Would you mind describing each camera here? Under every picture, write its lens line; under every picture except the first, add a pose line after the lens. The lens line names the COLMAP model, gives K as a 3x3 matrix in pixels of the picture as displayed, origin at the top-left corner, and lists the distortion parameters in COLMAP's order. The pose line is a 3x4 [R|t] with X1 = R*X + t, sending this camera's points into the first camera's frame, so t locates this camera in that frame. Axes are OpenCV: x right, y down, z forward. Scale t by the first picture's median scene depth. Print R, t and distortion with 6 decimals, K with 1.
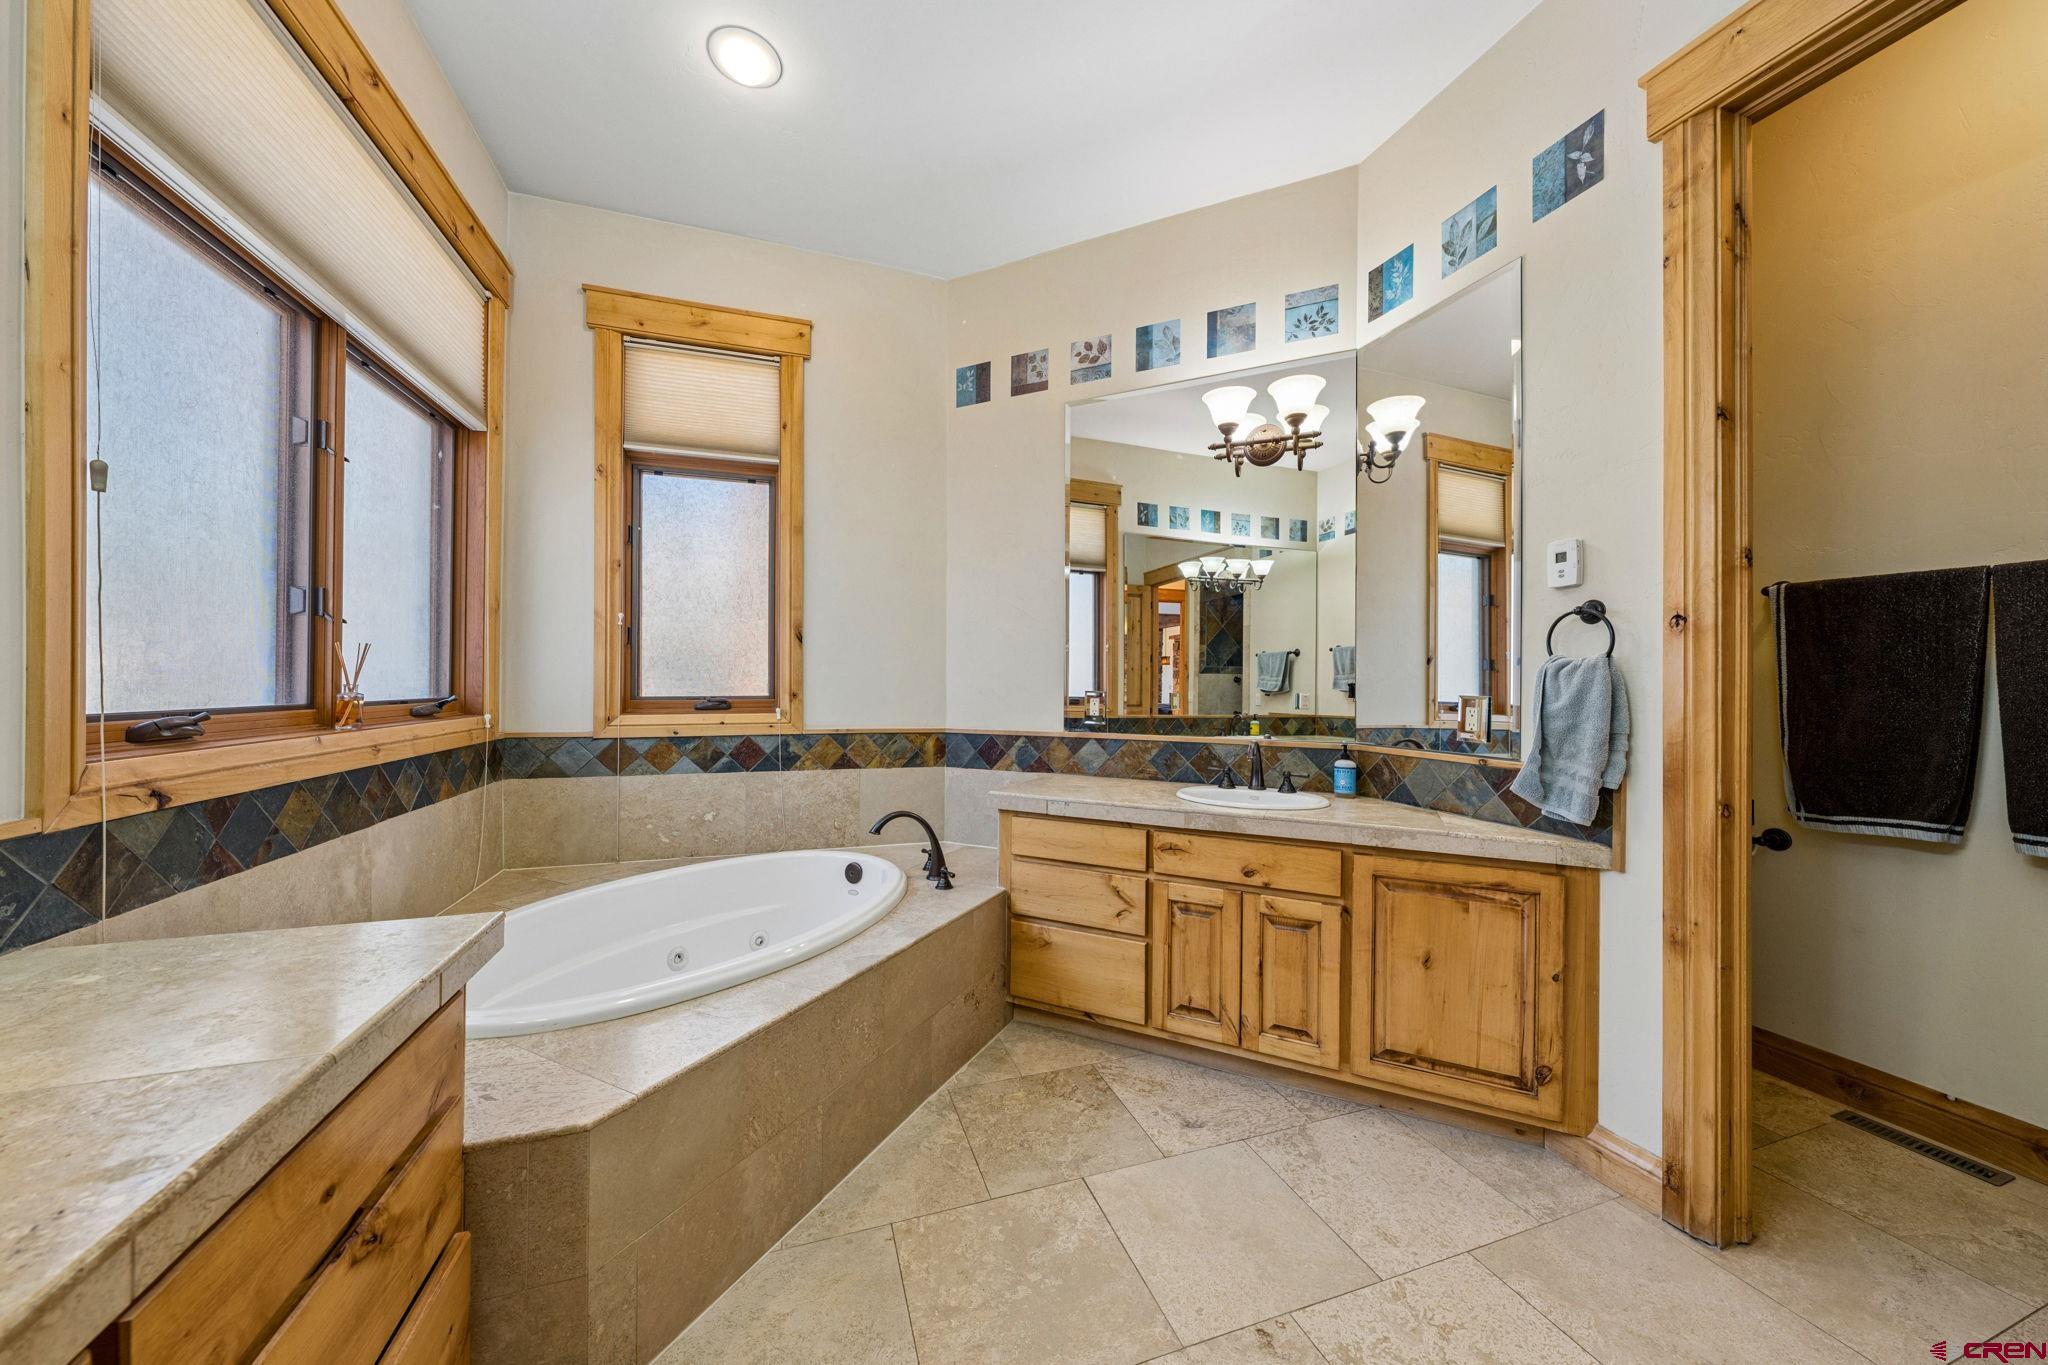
lens RADIAL K [[701.1, 0, 1026.2], [0, 701.1, 676.8], [0, 0, 1]] dist [0.000148, -0.000038]
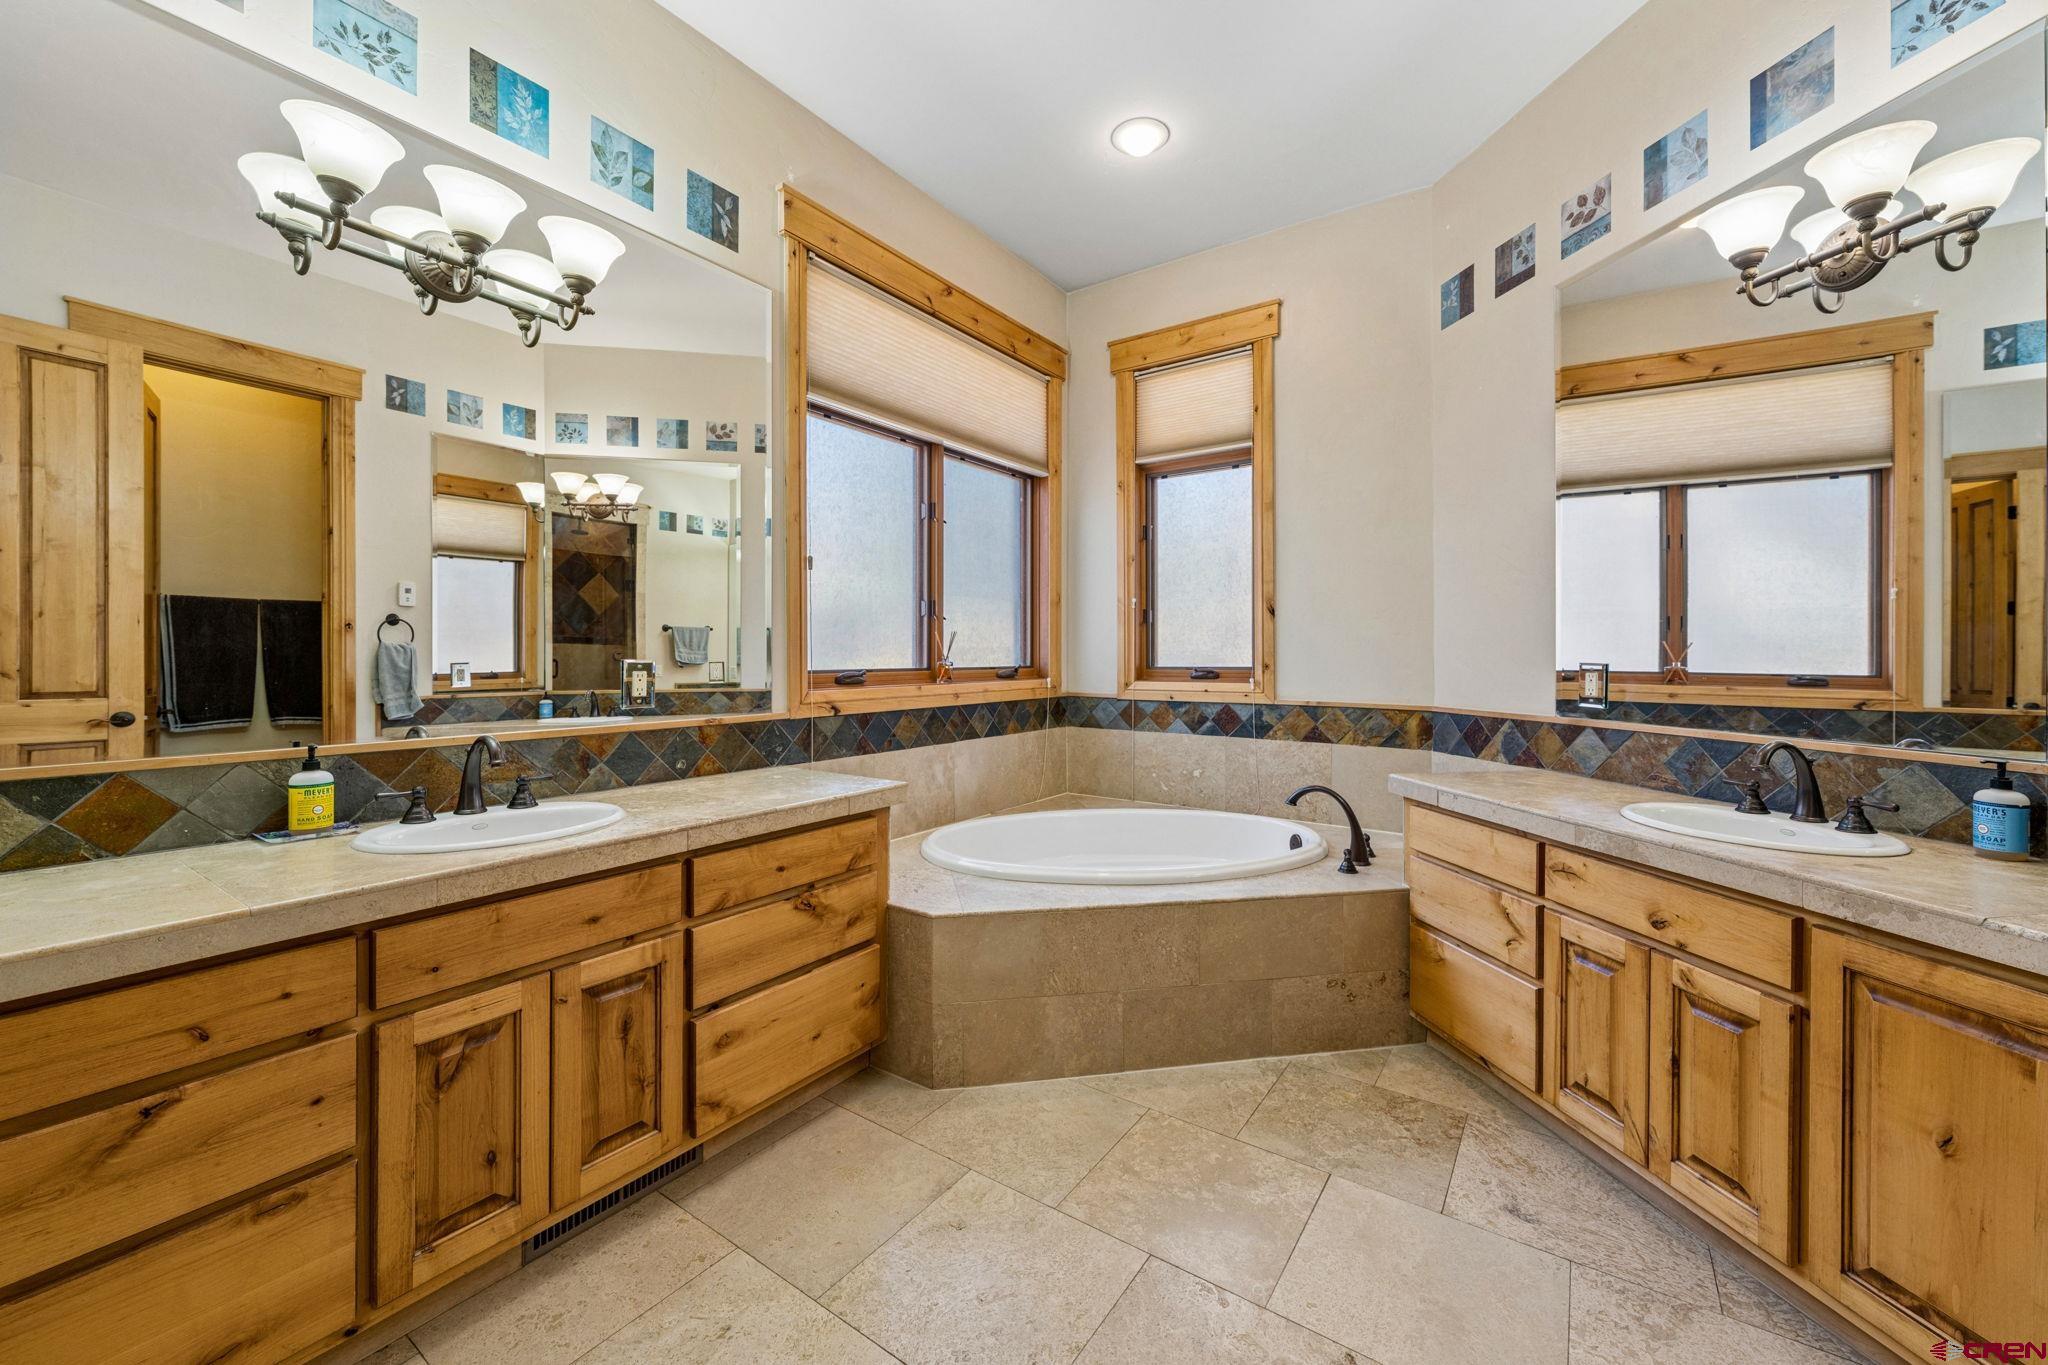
lens RADIAL K [[795.8, 0, 1024.1], [0, 795.8, 648.7], [0, 0, 1]] dist [-0.000959, -0.000418]
pose [[0.588936, -0.011483, -0.808098, 0.481061], [0.010255, 0.999925, -0.006735, 0.005136], [0.808115, -0.004321, 0.589009, 0.023578]]
